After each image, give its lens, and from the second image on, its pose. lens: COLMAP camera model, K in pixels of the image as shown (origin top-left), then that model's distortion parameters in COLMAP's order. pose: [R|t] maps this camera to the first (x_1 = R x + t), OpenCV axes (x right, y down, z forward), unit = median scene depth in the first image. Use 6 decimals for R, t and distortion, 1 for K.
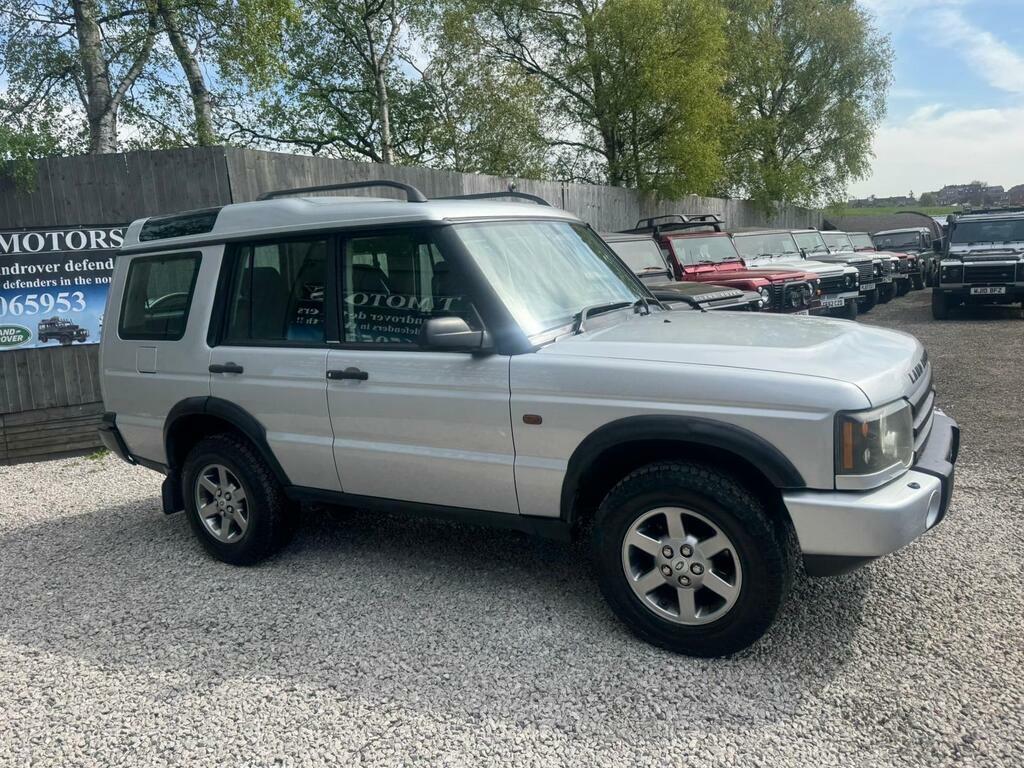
lens RADIAL K [[776.9, 0, 515.0], [0, 776.9, 378.9], [0, 0, 1]] dist [0.031061, -0.041956]
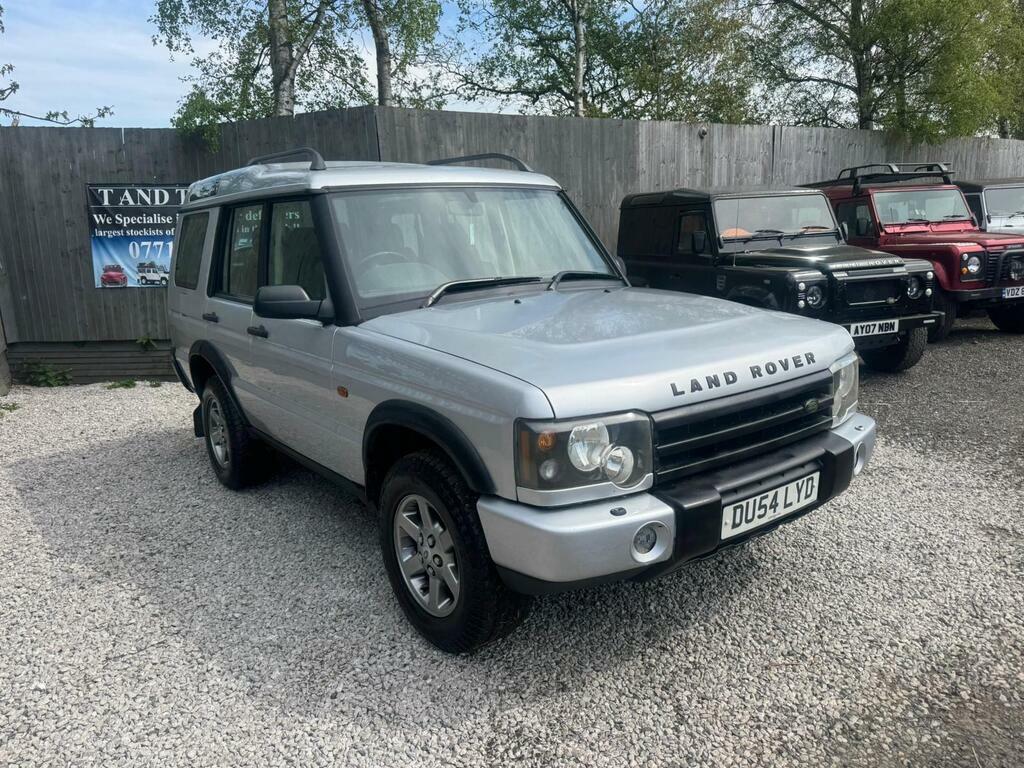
lens RADIAL K [[776.9, 0, 513.7], [0, 776.9, 380.4], [0, 0, 1]] dist [0.031061, -0.041956]
pose [[0.924614, 0.097266, -0.368277, 0.371397], [-0.071116, 0.993928, 0.083961, -0.038720], [0.374207, -0.051441, 0.925917, 0.083914]]
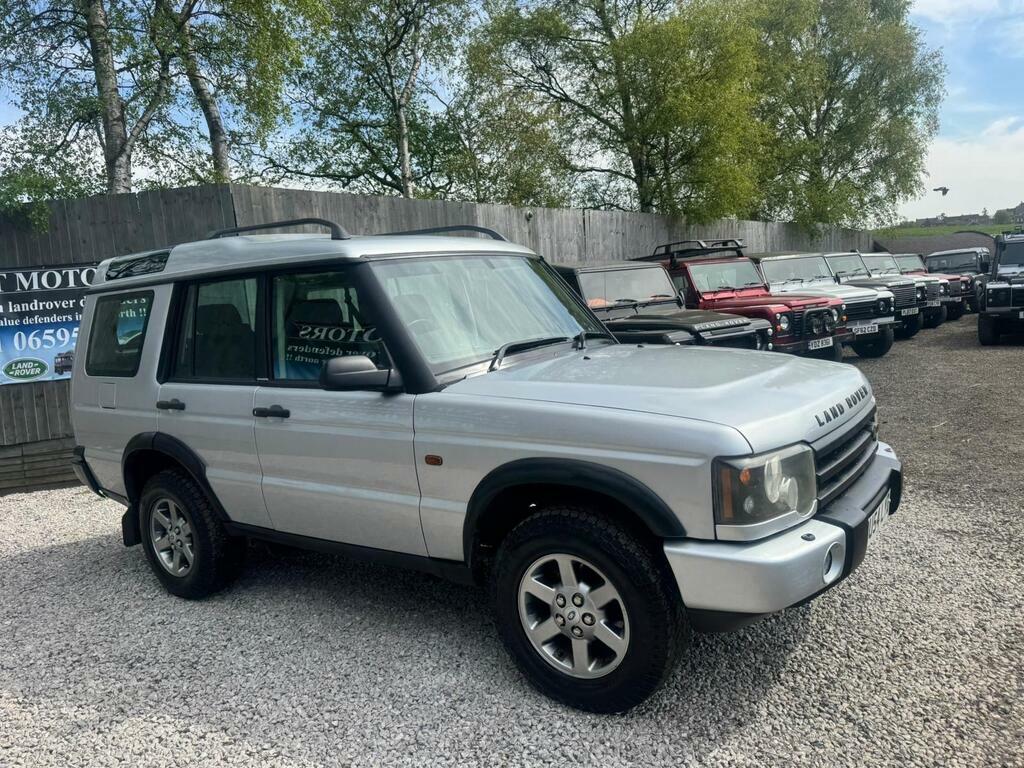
lens RADIAL K [[776.9, 0, 504.2], [0, 776.9, 386.9], [0, 0, 1]] dist [0.031061, -0.041956]
pose [[0.996054, -0.001613, -0.088740, 0.122116], [-0.000371, 0.999751, -0.022333, -0.011385], [0.088753, 0.022277, 0.995804, 0.018486]]
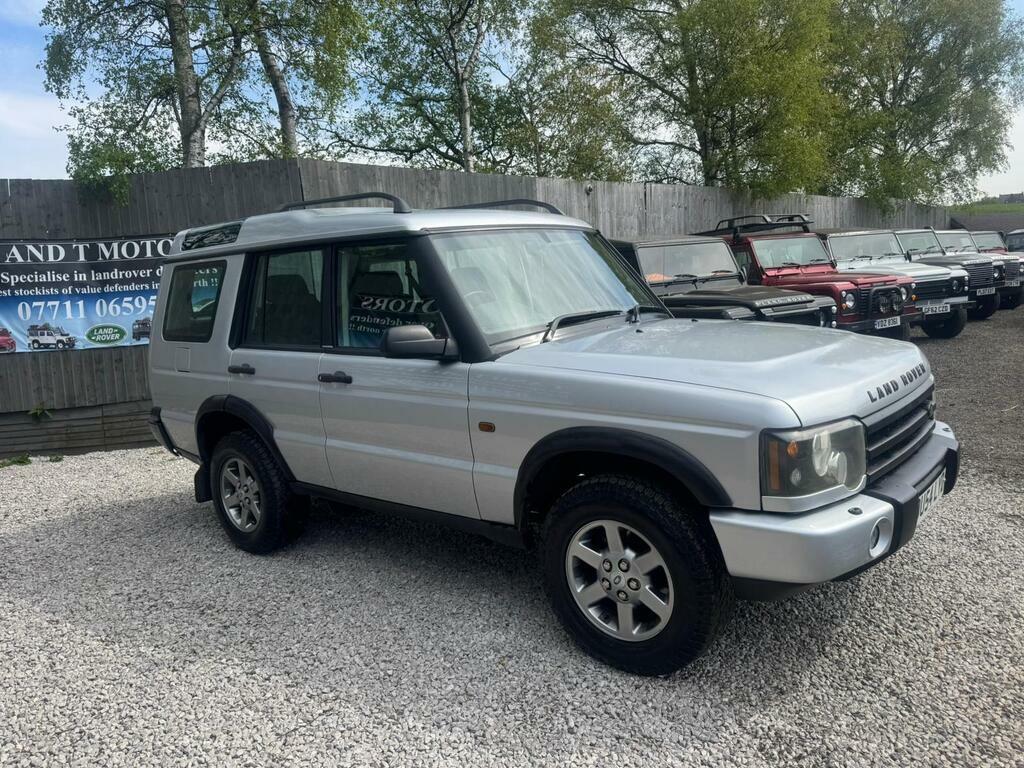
lens RADIAL K [[776.9, 0, 501.1], [0, 776.9, 378.5], [0, 0, 1]] dist [0.031061, -0.041956]
pose [[0.985955, 0.021822, -0.165580, 0.127429], [-0.022107, 0.999756, 0.000126, -0.007198], [0.165543, 0.003536, 0.986196, 0.000476]]
